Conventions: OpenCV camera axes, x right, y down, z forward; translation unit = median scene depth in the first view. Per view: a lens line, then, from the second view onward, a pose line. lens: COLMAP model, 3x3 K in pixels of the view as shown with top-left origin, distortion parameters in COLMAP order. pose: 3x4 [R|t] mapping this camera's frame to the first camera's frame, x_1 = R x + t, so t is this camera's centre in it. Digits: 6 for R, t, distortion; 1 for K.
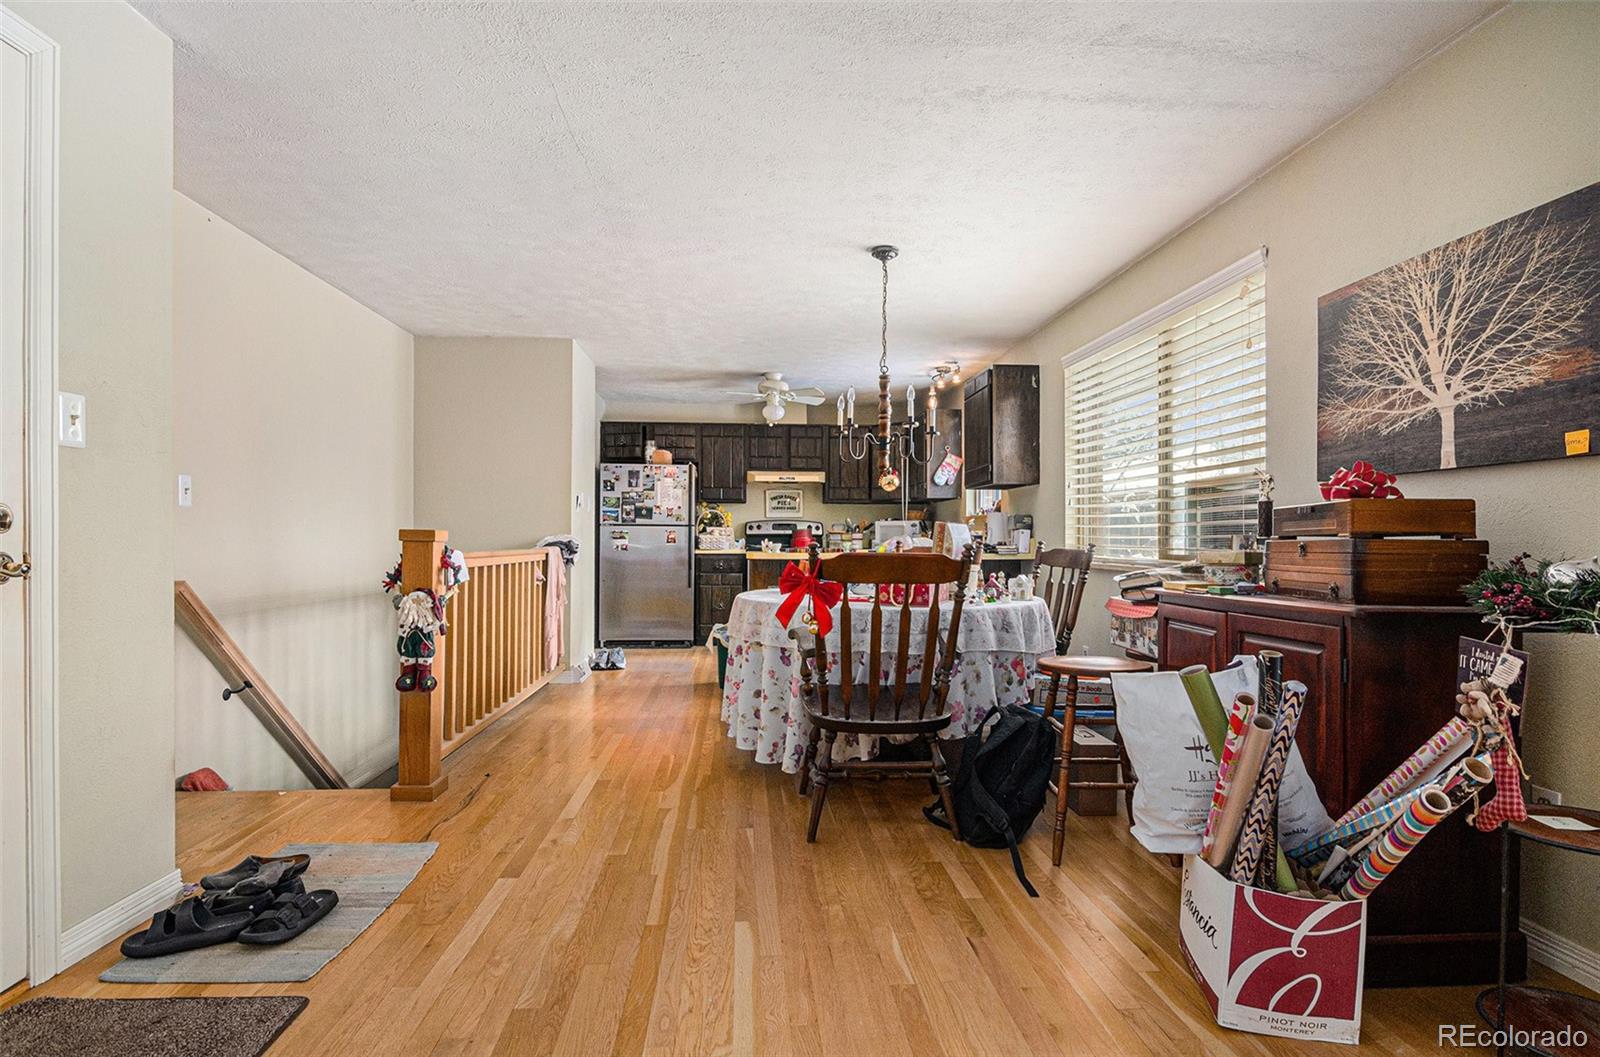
lens RADIAL K [[809.6, 0, 796.6], [0, 809.6, 535.8], [0, 0, 1]] dist [-0.005078, -0.007370]
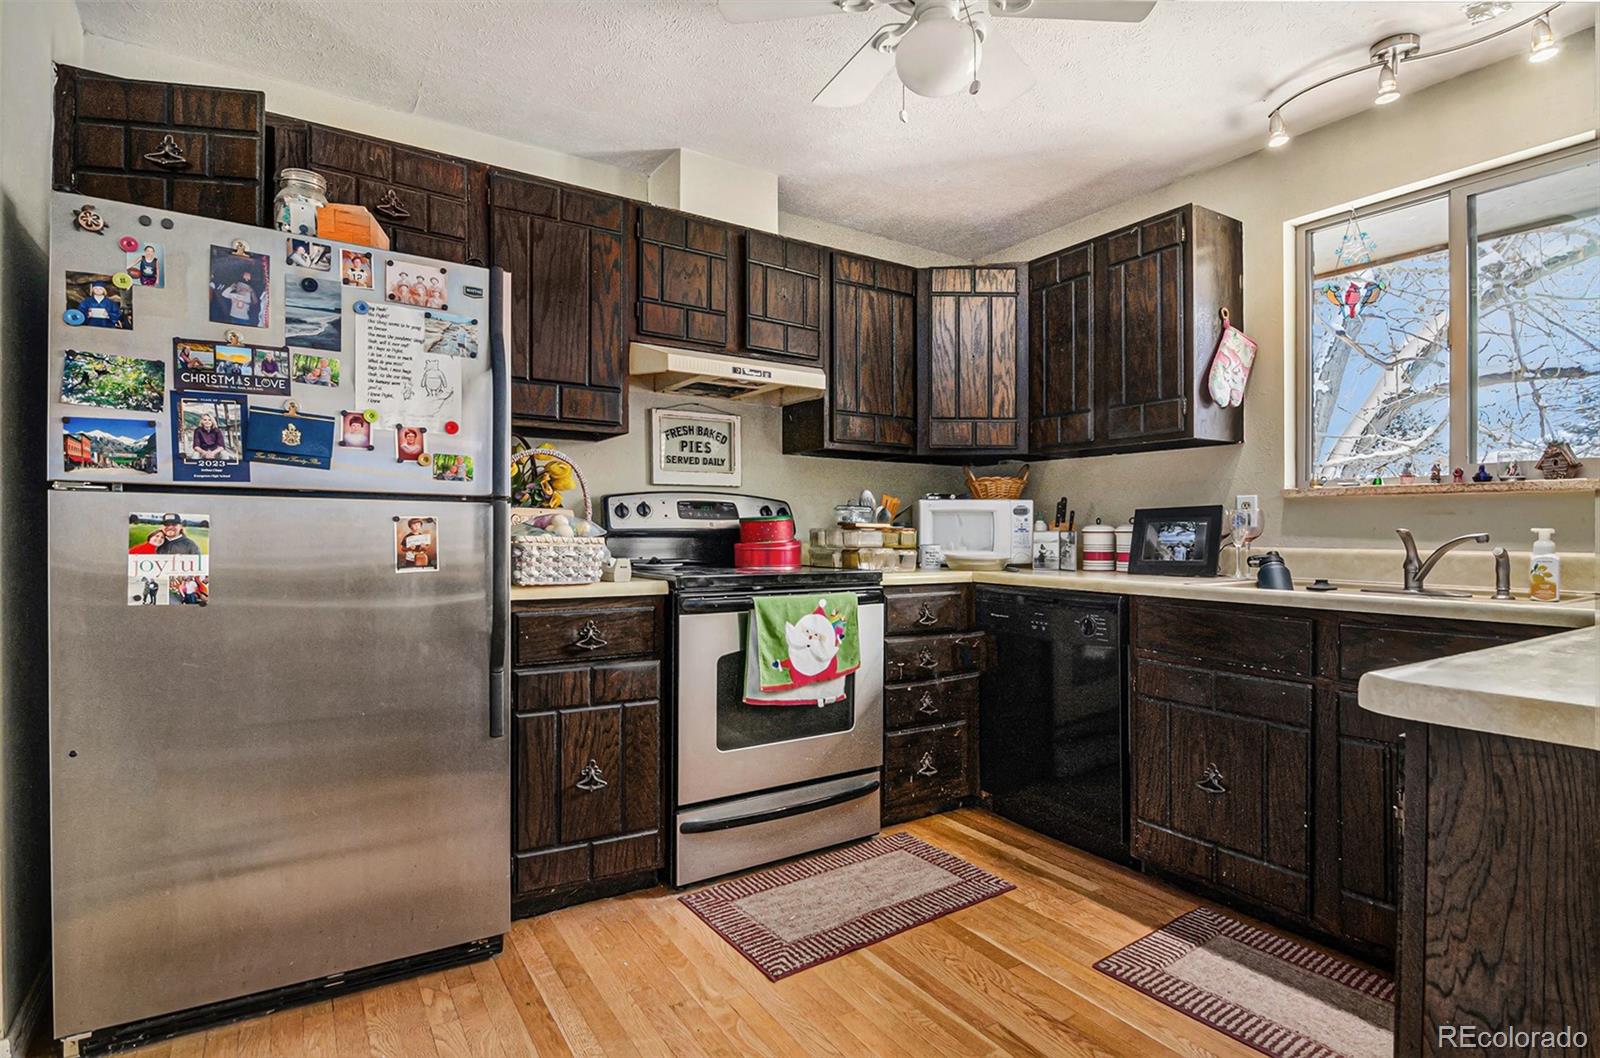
lens RADIAL K [[809.6, 0, 804.2], [0, 809.6, 530.5], [0, 0, 1]] dist [-0.005078, -0.007370]
pose [[0.876398, 0.002845, 0.481579, -0.169712], [-0.005837, 0.999972, 0.004715, -0.004135], [-0.481552, -0.006944, 0.876390, 0.720140]]
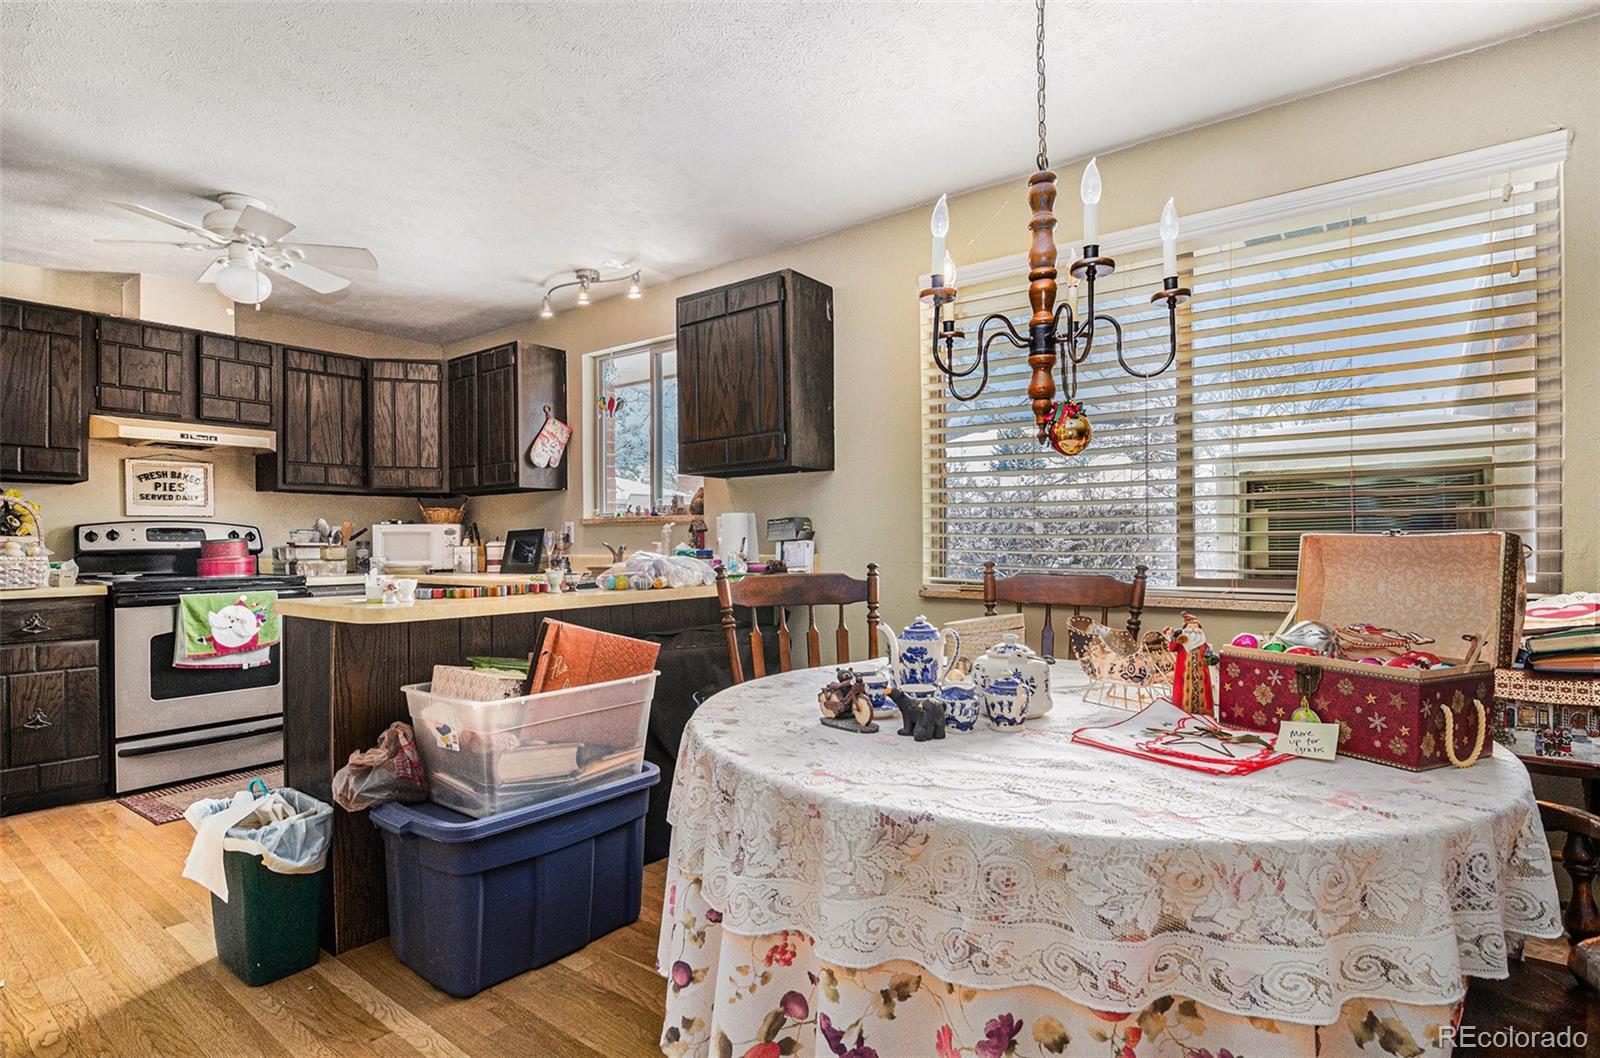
lens RADIAL K [[809.6, 0, 795.3], [0, 809.6, 534.7], [0, 0, 1]] dist [-0.005078, -0.007370]
pose [[0.662544, -0.001450, 0.749022, -0.147066], [0.006945, 0.999967, -0.004207, -0.006959], [-0.748991, 0.007989, 0.662532, 0.424383]]
